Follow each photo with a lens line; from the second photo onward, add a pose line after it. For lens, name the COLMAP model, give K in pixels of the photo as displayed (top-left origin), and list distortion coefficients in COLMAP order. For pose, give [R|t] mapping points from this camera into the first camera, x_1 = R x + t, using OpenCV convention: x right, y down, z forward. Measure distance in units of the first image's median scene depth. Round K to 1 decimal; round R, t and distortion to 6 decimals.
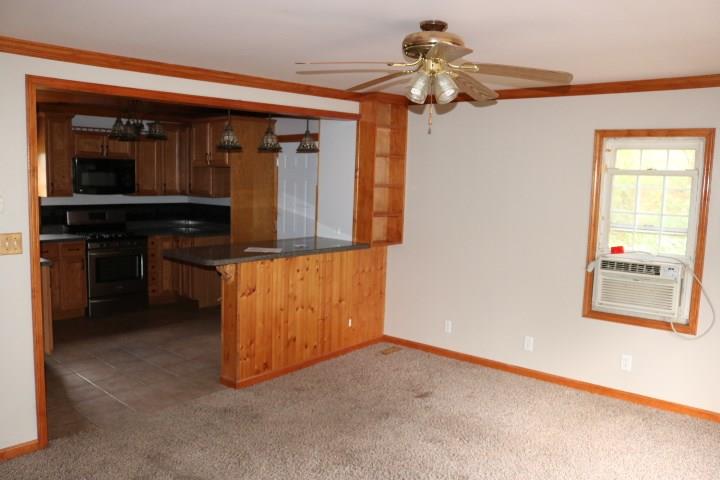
lens RADIAL K [[611.5, 0, 360.0], [0, 611.5, 240.0], [0, 0, 1]] dist [-0.146172, 0.140971]
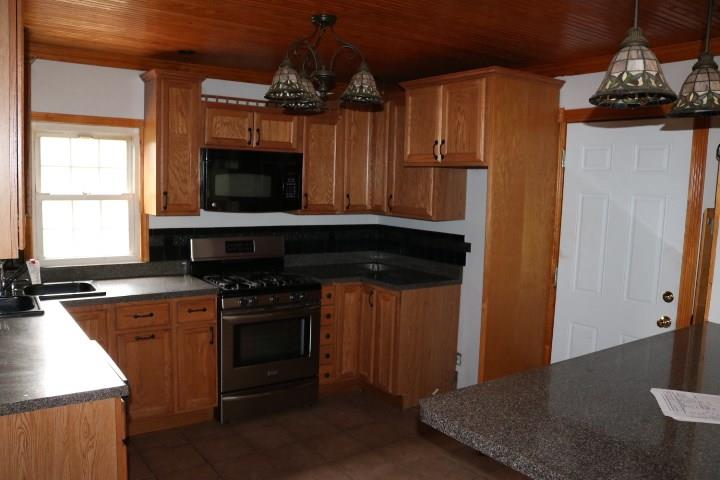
lens RADIAL K [[593.9, 0, 360.0], [0, 593.9, 240.0], [0, 0, 1]] dist [-0.046815, 0.001572]
pose [[0.975595, 0.028542, -0.217714, -0.273895], [-0.030240, 0.999533, -0.004468, -0.068708], [0.217485, 0.010943, 0.976002, 0.634075]]
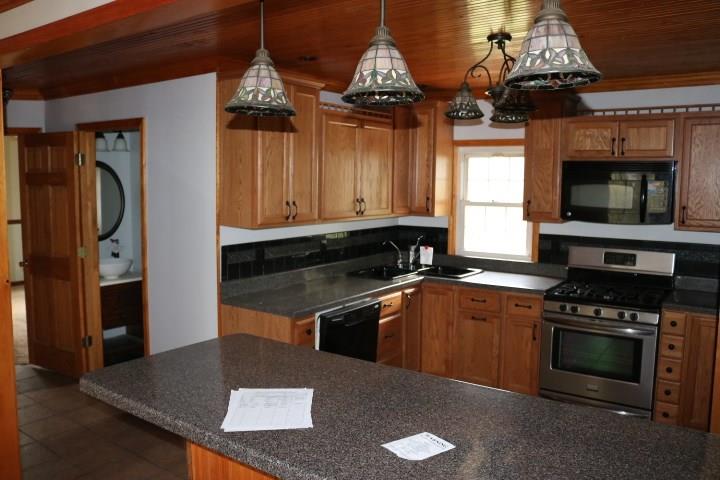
lens RADIAL K [[611.5, 0, 360.0], [0, 611.5, 240.0], [0, 0, 1]] dist [-0.146172, 0.140971]
pose [[0.156814, 0.077232, -0.984604, 0.150605], [-0.114755, 0.991610, 0.059505, -0.093200], [0.980939, 0.103657, 0.164361, 0.936363]]
